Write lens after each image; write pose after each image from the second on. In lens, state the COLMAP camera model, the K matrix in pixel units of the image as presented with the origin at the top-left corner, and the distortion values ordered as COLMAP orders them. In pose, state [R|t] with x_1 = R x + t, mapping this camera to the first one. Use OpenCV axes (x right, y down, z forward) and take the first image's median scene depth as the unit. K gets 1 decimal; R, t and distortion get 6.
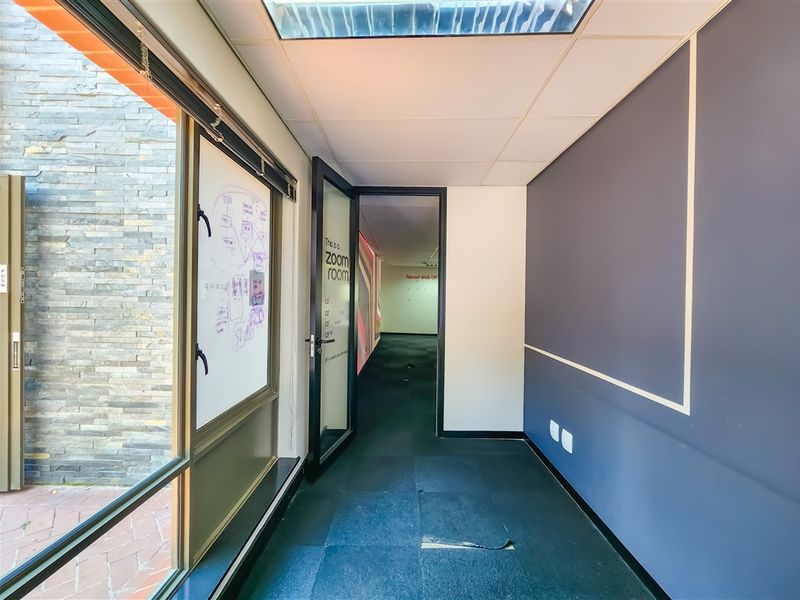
lens RADIAL K [[330.1, 0, 400.0], [0, 330.1, 300.0], [0, 0, 1]] dist [-0.003200, -0.000389]
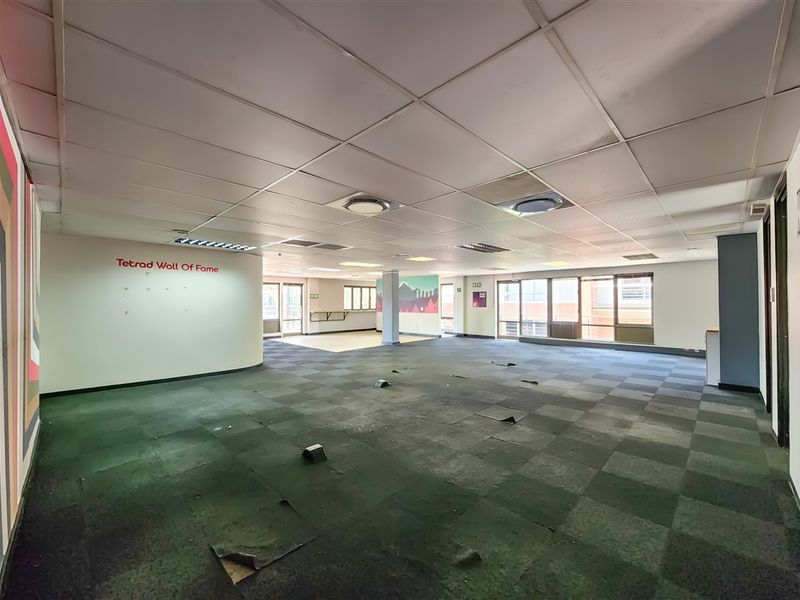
lens RADIAL K [[330.1, 0, 400.0], [0, 330.1, 300.0], [0, 0, 1]] dist [-0.003200, -0.000389]
pose [[0.697680, -0.012909, 0.716293, -0.041508], [0.019781, 0.999804, -0.001248, -0.010438], [-0.716137, 0.015039, 0.697798, 0.457733]]
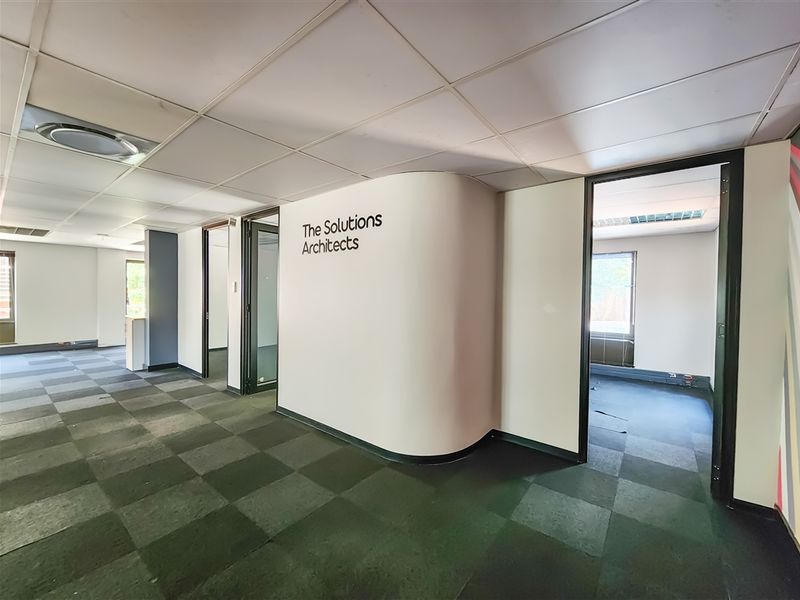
lens RADIAL K [[330.1, 0, 400.0], [0, 330.1, 300.0], [0, 0, 1]] dist [-0.003200, -0.000389]
pose [[-0.791588, -0.038812, 0.609822, 0.013836], [-0.017471, 0.999010, 0.040904, -0.014336], [-0.610806, 0.021725, -0.791482, 0.694523]]
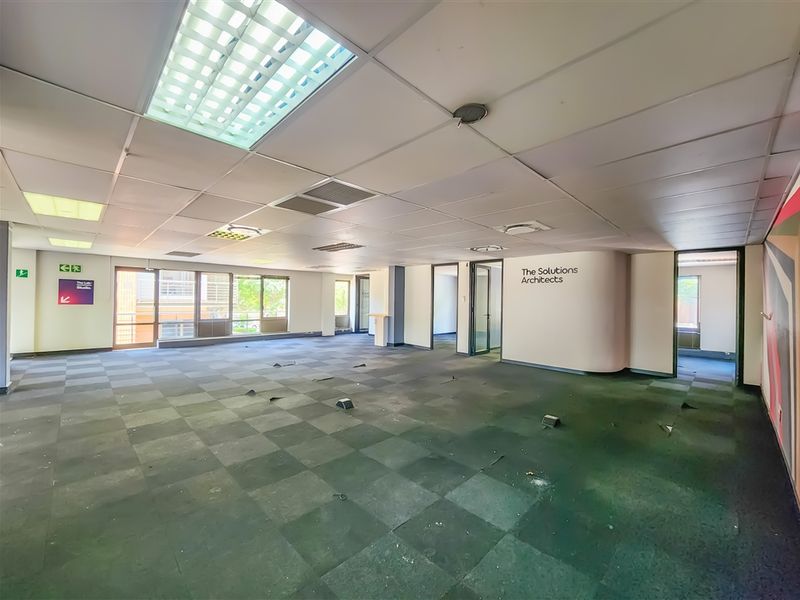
lens RADIAL K [[330.1, 0, 400.0], [0, 330.1, 300.0], [0, 0, 1]] dist [-0.003200, -0.000389]
pose [[-0.709991, -0.023918, 0.703805, -0.016160], [-0.018279, 0.999712, 0.015535, -0.016885], [-0.703974, -0.001835, -0.710224, 1.336558]]
